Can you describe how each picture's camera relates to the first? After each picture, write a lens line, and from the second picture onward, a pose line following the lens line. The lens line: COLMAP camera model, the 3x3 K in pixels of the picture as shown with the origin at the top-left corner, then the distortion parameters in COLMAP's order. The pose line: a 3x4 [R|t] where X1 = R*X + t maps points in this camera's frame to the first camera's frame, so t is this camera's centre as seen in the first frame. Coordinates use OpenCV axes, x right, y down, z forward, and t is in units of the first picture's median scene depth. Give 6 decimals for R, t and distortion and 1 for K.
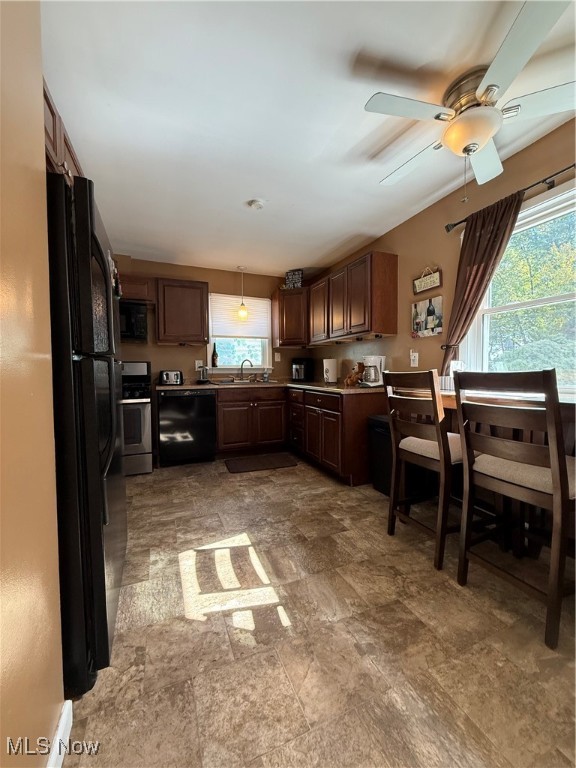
lens RADIAL K [[305.9, 0, 288.4], [0, 305.9, 383.6], [0, 0, 1]] dist [-0.001792, 0.000186]
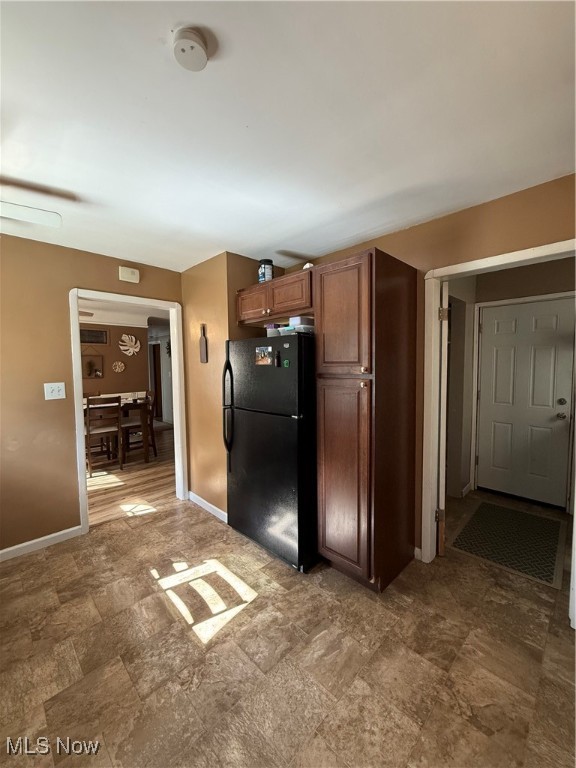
lens RADIAL K [[305.9, 0, 288.9], [0, 305.9, 383.3], [0, 0, 1]] dist [-0.001792, 0.000186]
pose [[-0.927210, 0.038606, -0.372547, -0.070347], [-0.000224, 0.994616, 0.103627, -0.265416], [0.374542, 0.096167, -0.922209, 1.688388]]
